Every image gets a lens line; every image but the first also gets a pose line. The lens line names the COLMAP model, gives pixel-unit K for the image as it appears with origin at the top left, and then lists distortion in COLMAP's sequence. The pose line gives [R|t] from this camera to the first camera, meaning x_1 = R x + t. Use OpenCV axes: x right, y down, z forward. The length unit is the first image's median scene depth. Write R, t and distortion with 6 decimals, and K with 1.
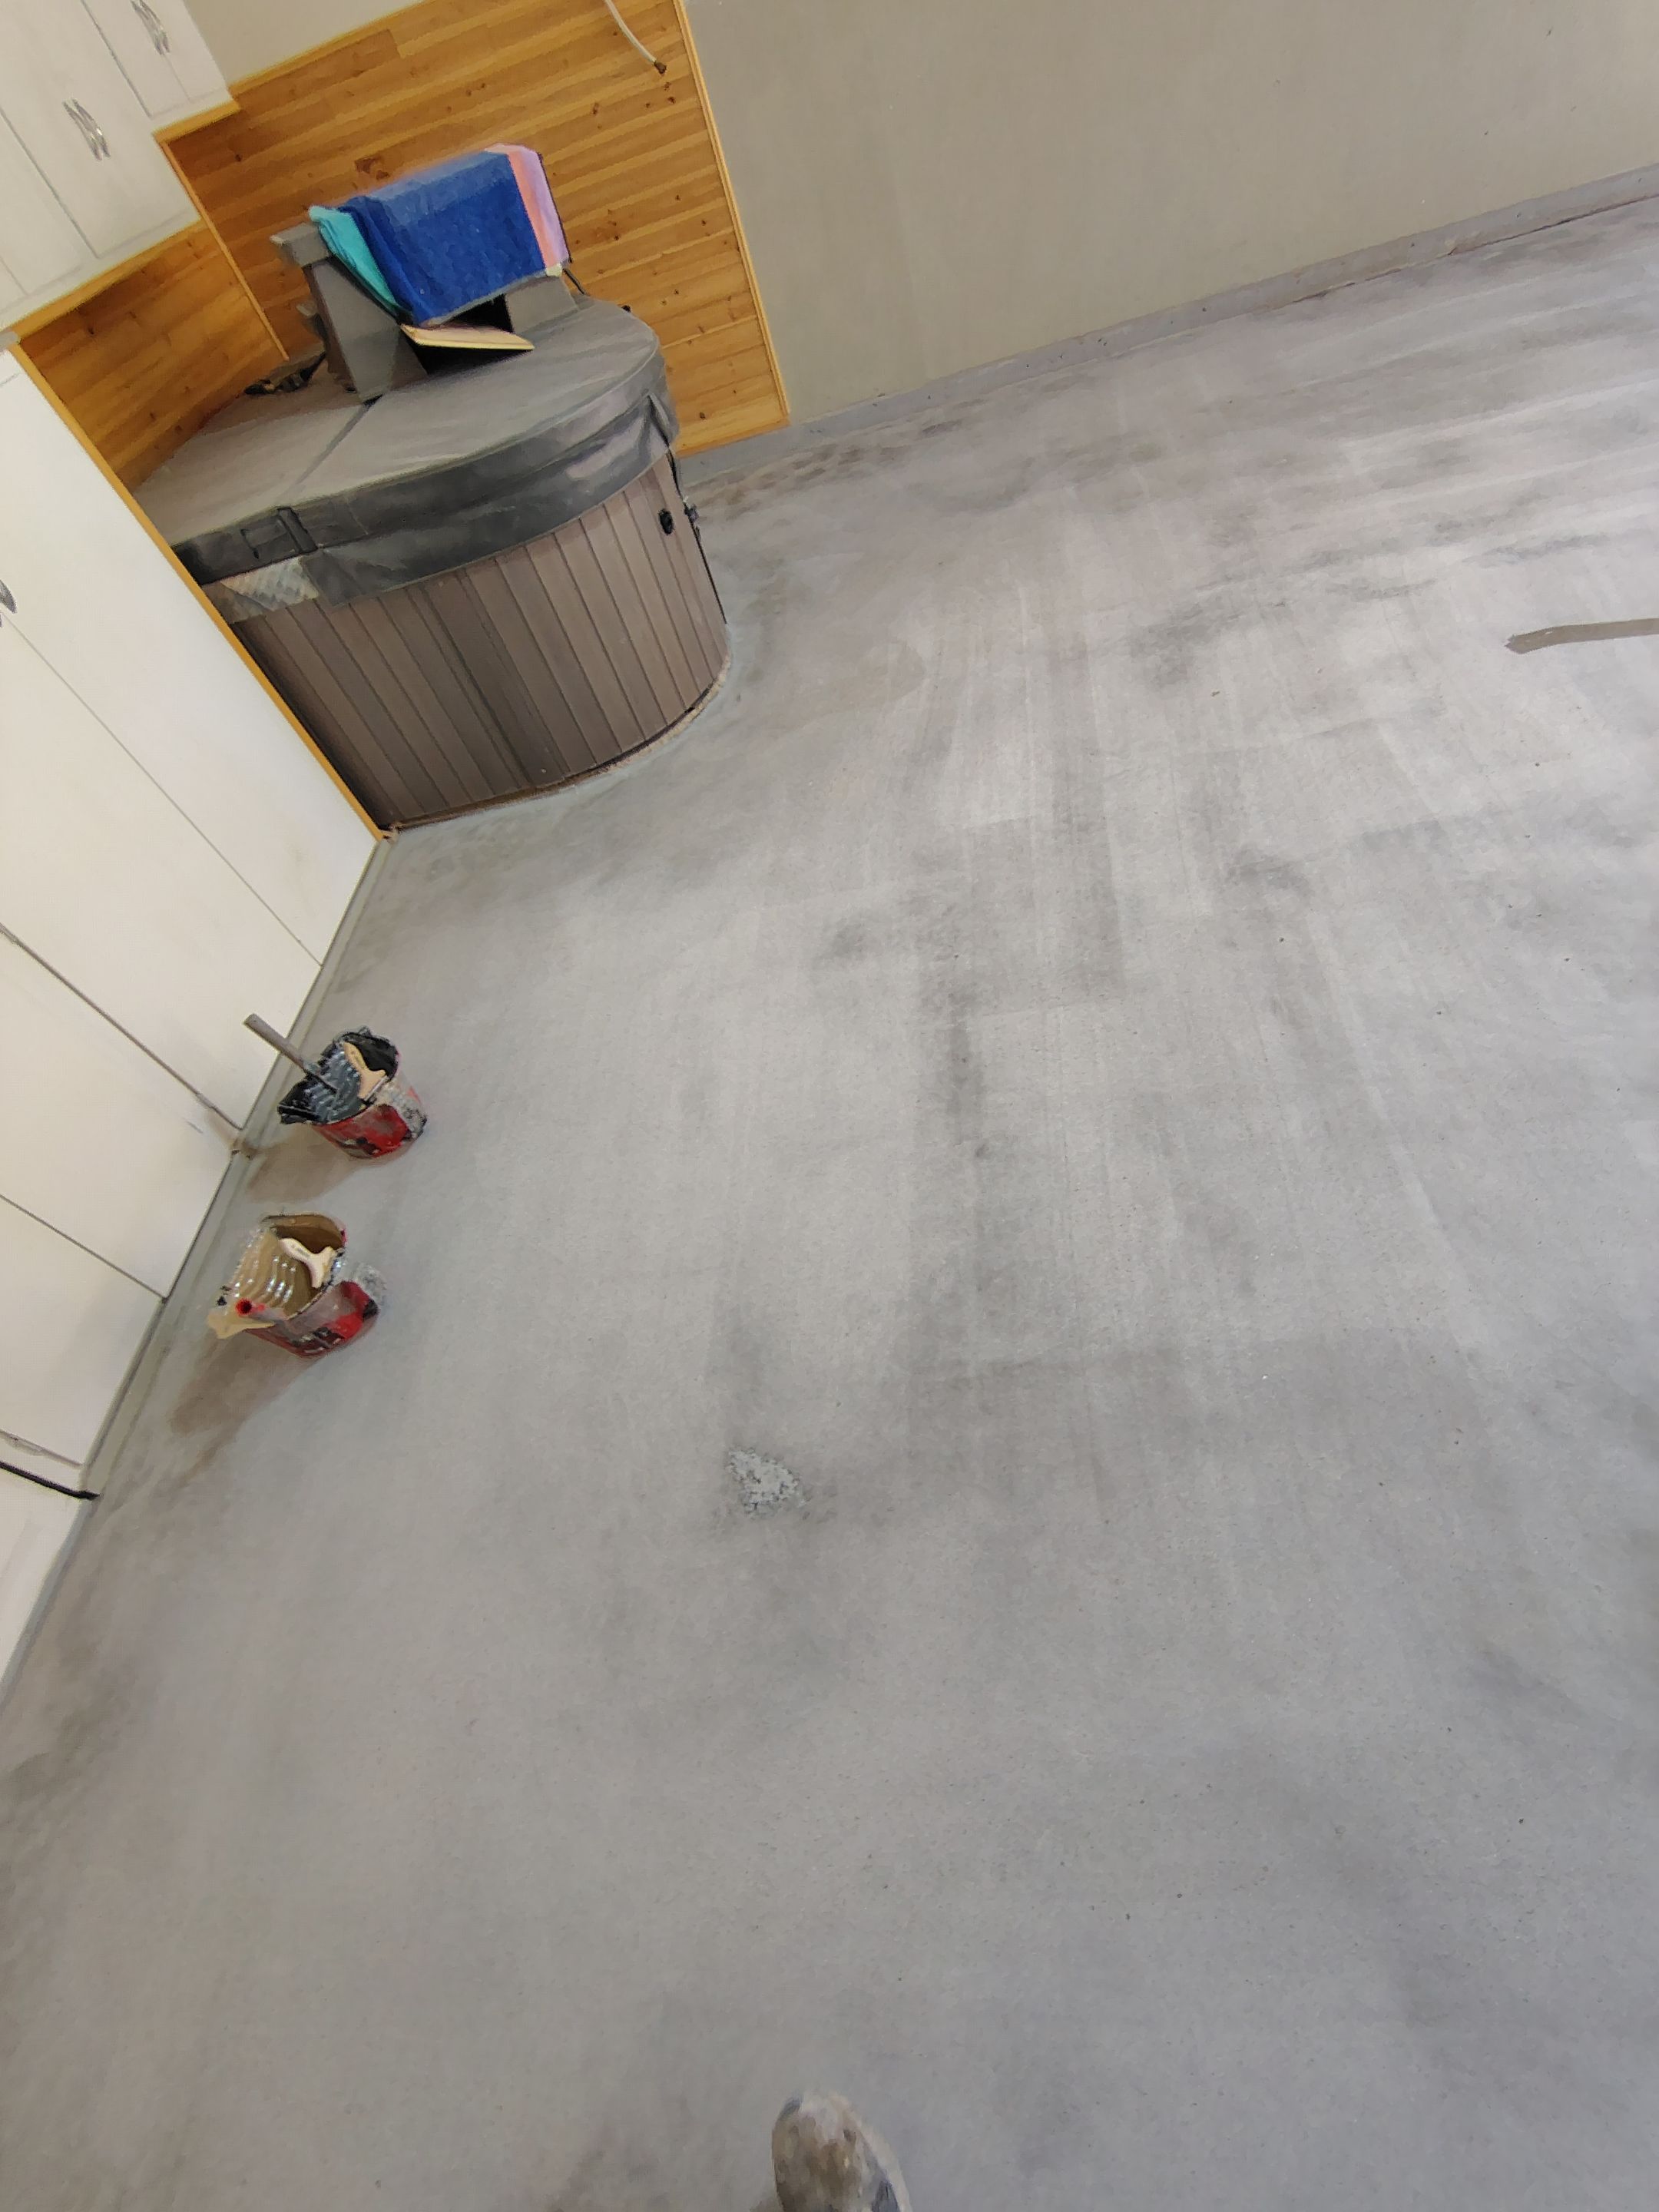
lens RADIAL K [[1036.1, 0, 811.0], [0, 1036.1, 1102.5], [0, 0, 1]] dist [-0.011374, 0.004633]
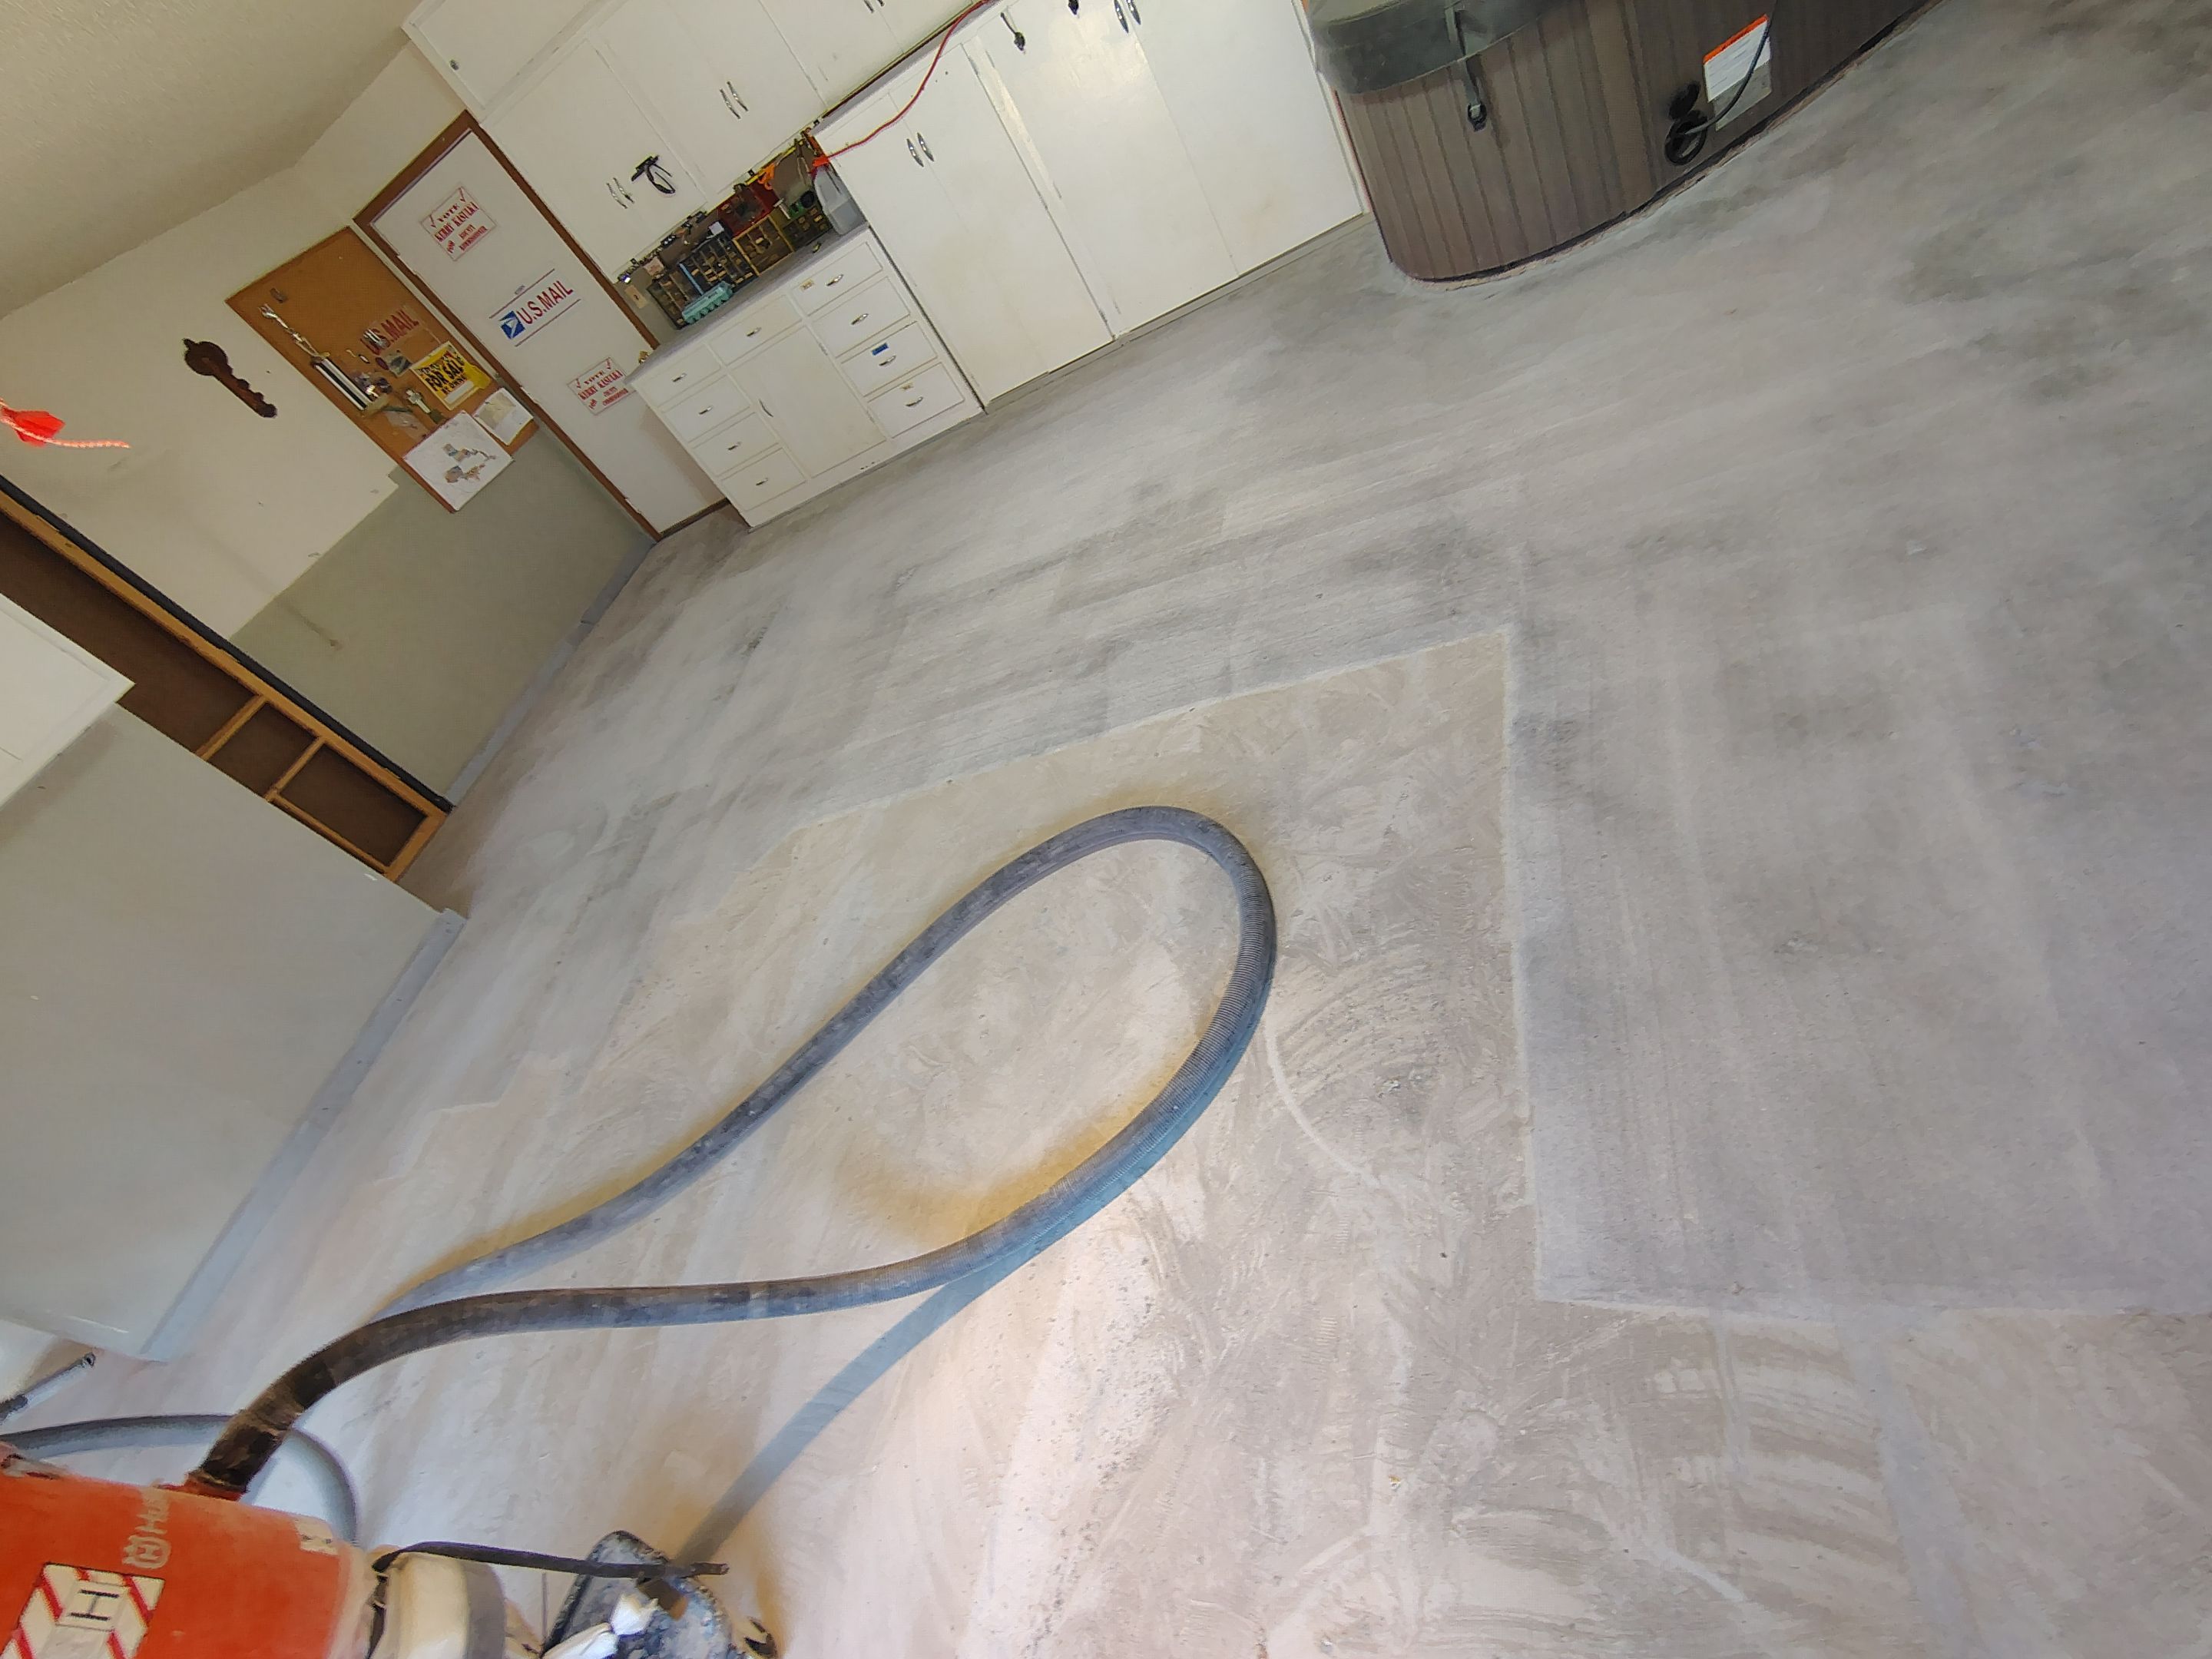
lens RADIAL K [[1036.1, 0, 1097.1], [0, 1036.1, 844.1], [0, 0, 1]] dist [-0.011374, 0.004633]
pose [[-0.019072, 0.893790, -0.448080, 1.230580], [-0.331289, 0.417195, 0.846284, -1.245248], [0.943337, 0.164584, 0.288146, 0.561834]]
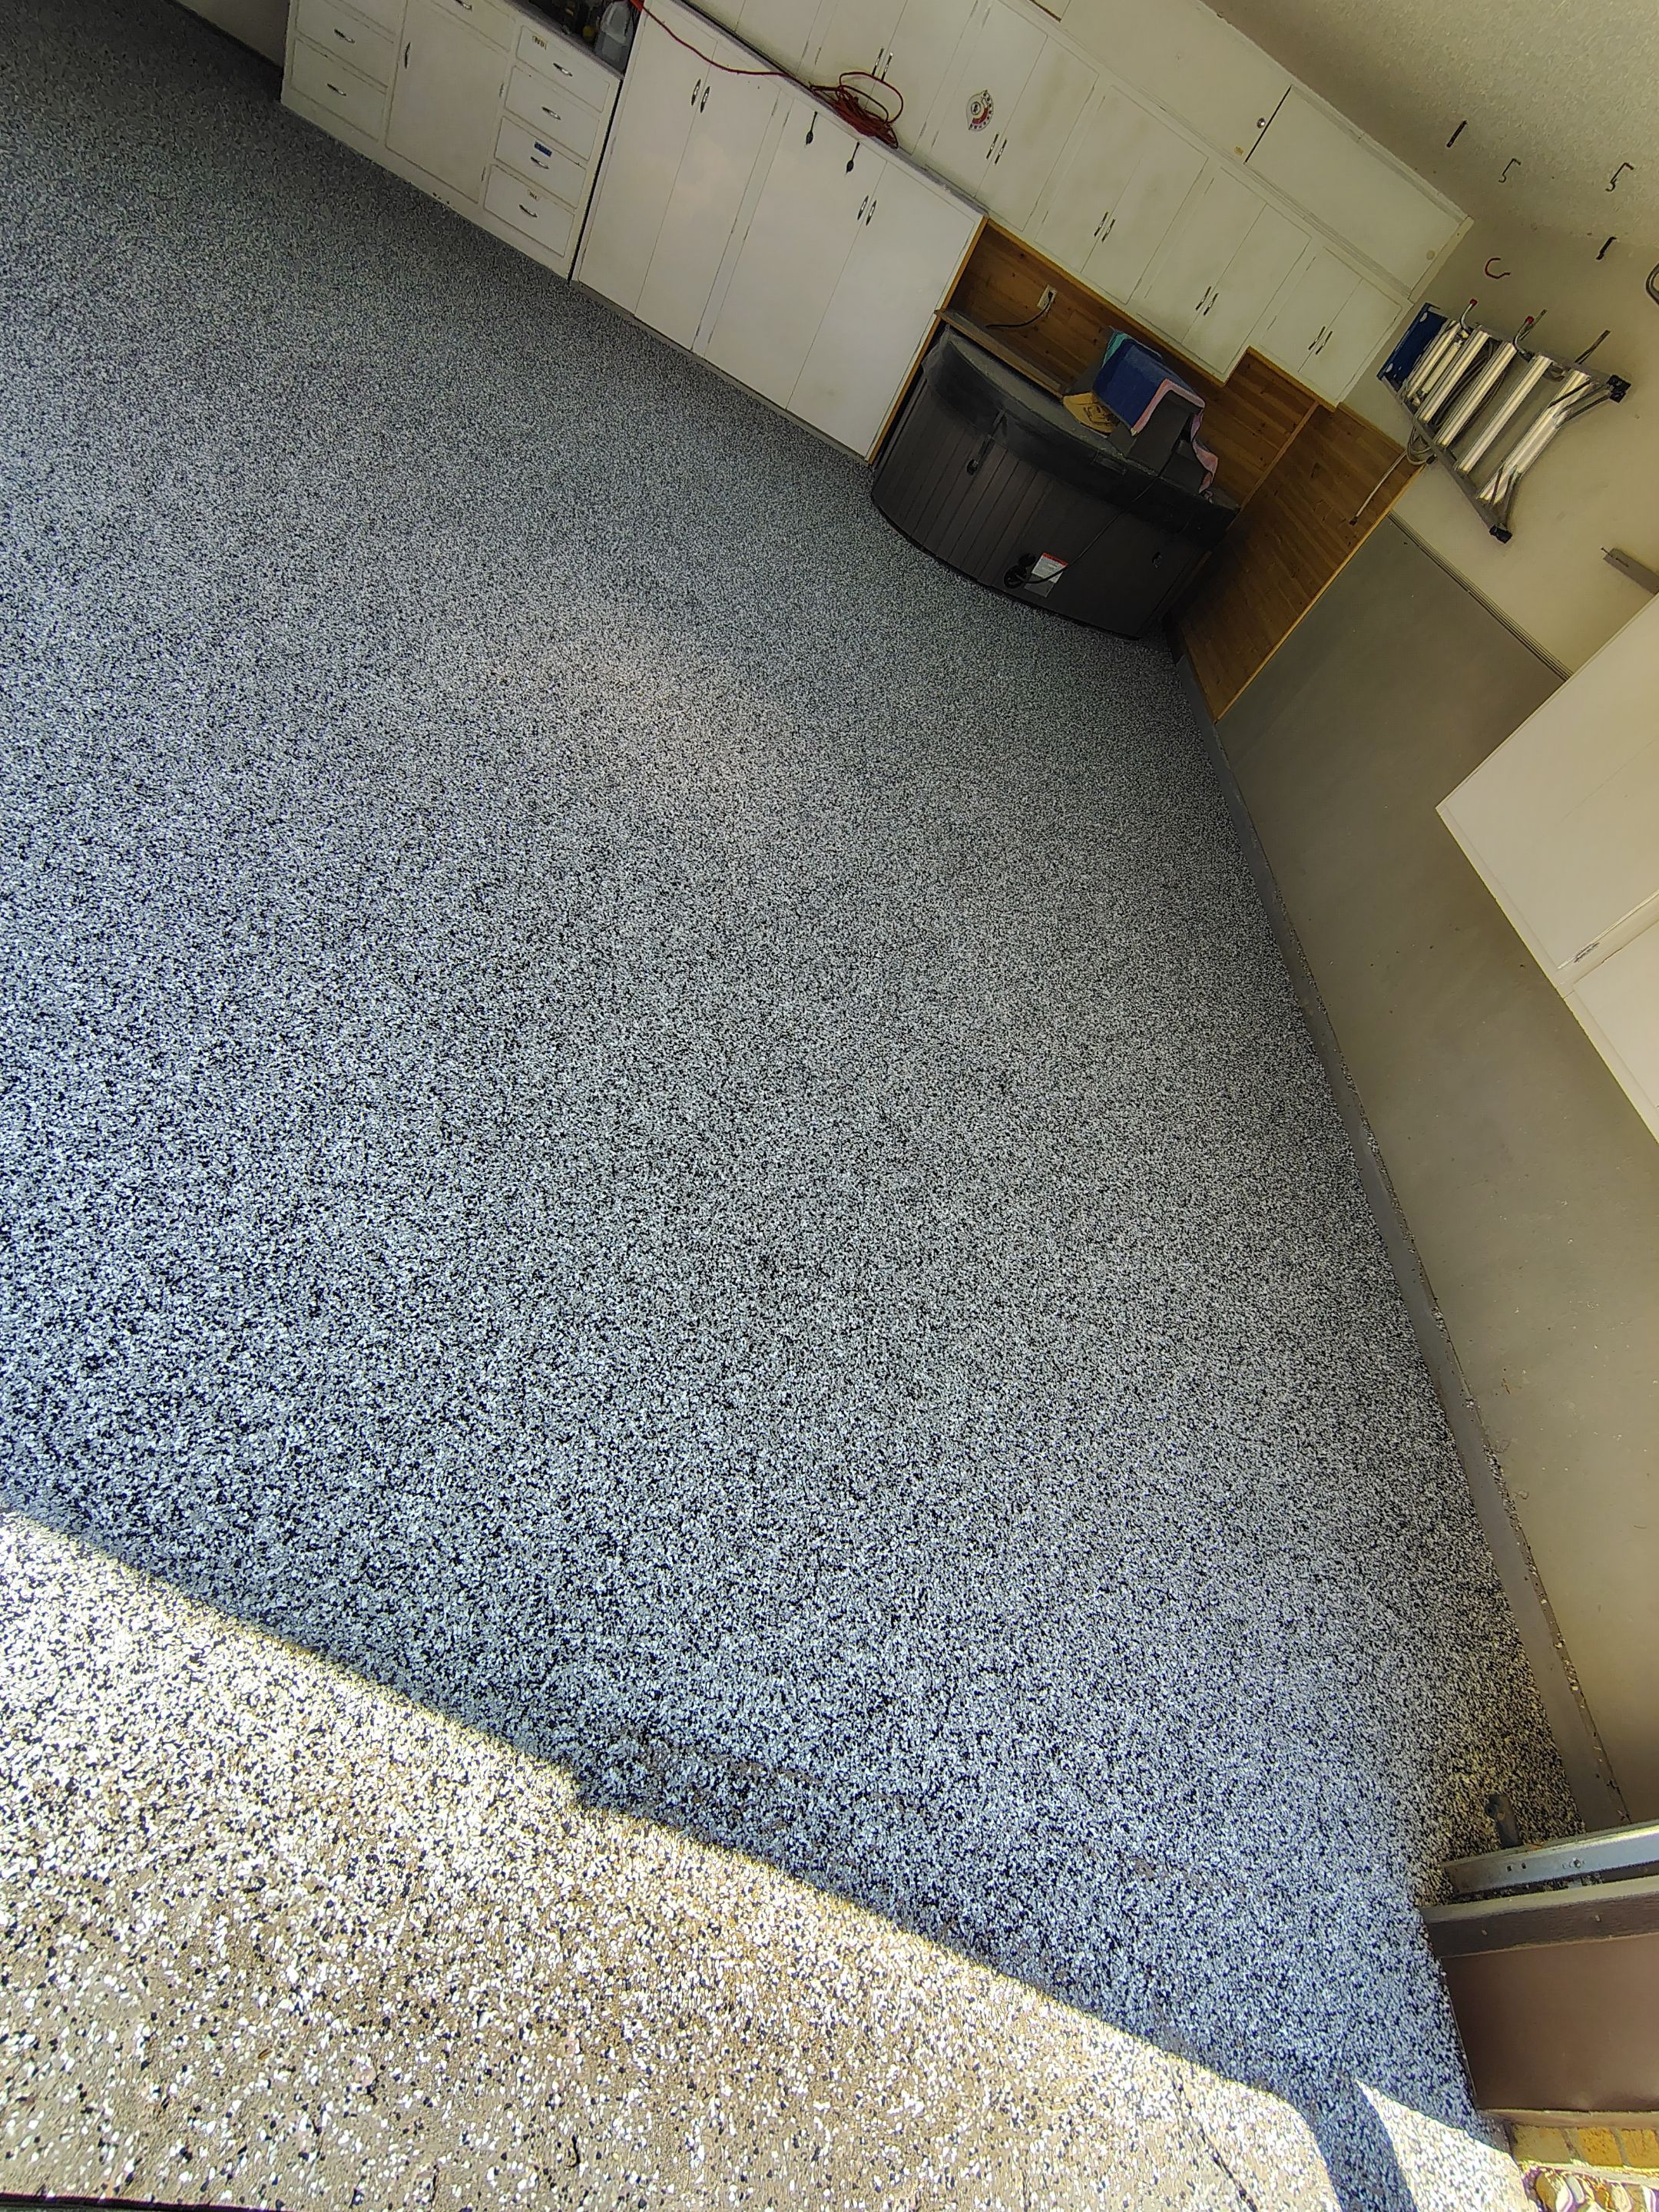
lens RADIAL K [[1036.1, 0, 823.2], [0, 1036.1, 1102.5], [0, 0, 1]] dist [-0.011374, 0.004633]
pose [[-0.214950, 0.821677, -0.527867, 2.304137], [-0.942988, -0.033987, 0.331086, -1.194980], [0.254105, 0.568939, 0.782137, 0.141775]]
